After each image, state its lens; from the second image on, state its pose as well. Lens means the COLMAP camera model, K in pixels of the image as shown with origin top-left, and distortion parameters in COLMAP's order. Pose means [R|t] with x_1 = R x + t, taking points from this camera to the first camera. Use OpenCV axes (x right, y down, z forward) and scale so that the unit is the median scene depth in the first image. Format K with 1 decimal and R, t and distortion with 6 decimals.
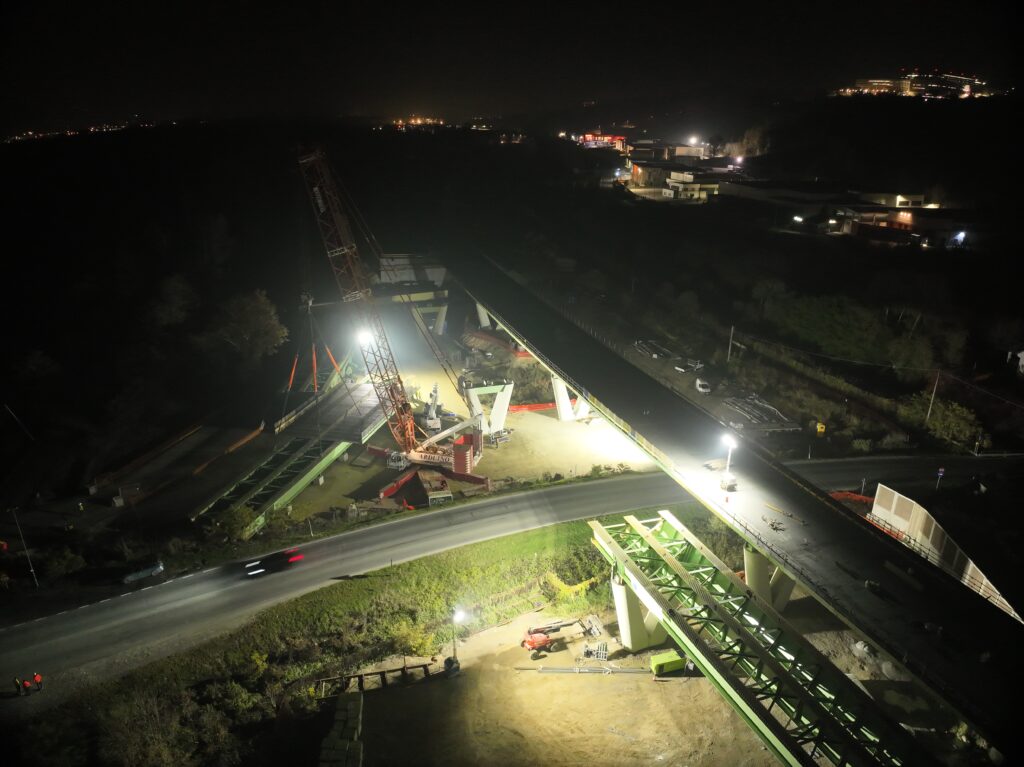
lens RADIAL K [[722.2, 0, 512.0], [0, 722.2, 383.5], [0, 0, 1]] dist [-0.110490, -0.007261]
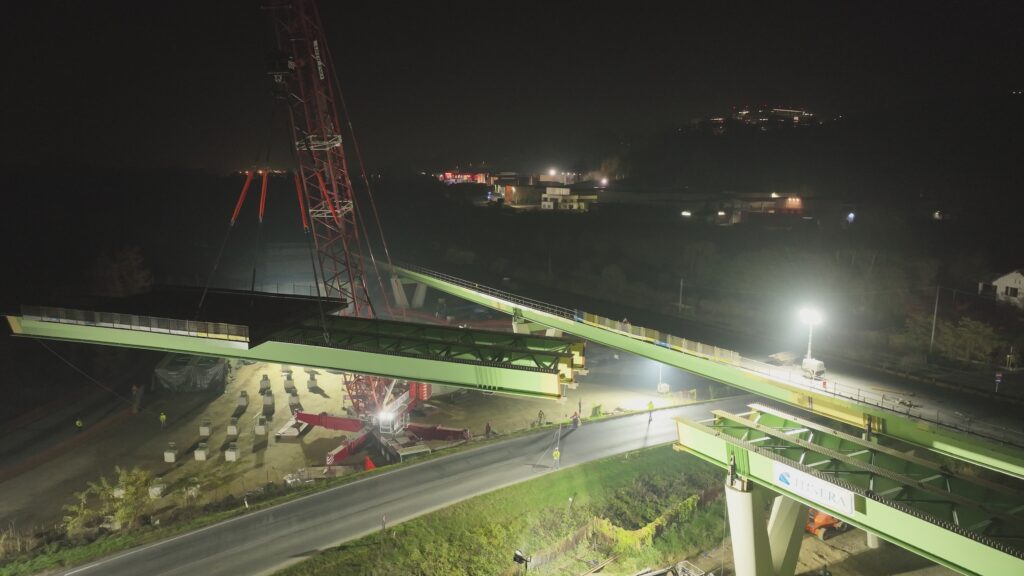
lens RADIAL K [[720.9, 0, 512.0], [0, 720.9, 288.0], [0, 0, 1]] dist [0.004441, 0.008197]
pose [[0.978669, -0.038713, 0.201765, -0.140624], [0.078486, 0.978047, -0.193040, 0.138662], [-0.189863, 0.204758, 0.960222, 0.216757]]
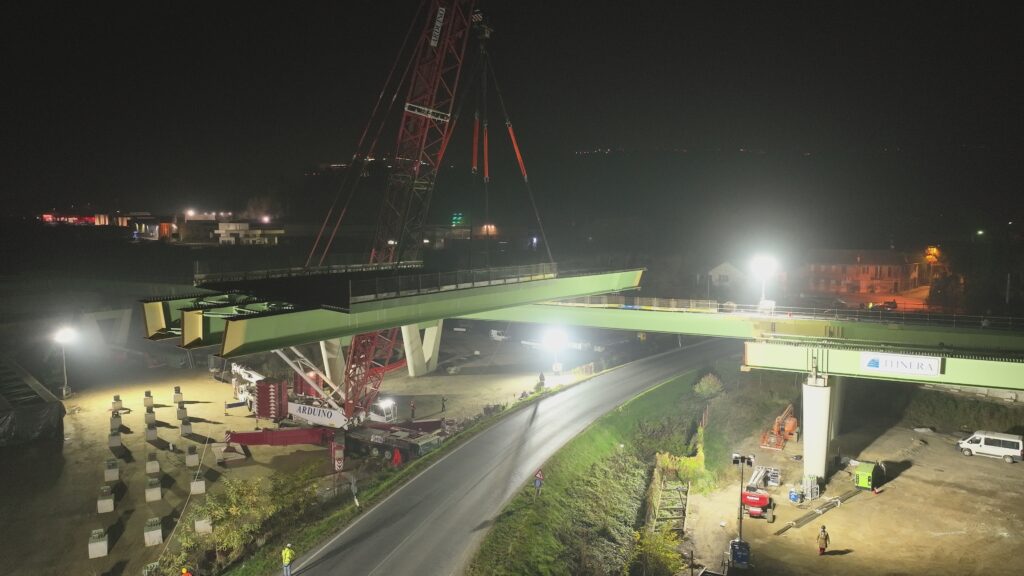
lens RADIAL K [[720.9, 0, 512.0], [0, 720.9, 288.0], [0, 0, 1]] dist [0.004441, 0.008197]
pose [[0.744048, -0.073760, 0.664042, -0.482197], [0.246087, 0.954269, -0.169739, 0.150062], [-0.621155, 0.289706, 0.728174, 0.379113]]
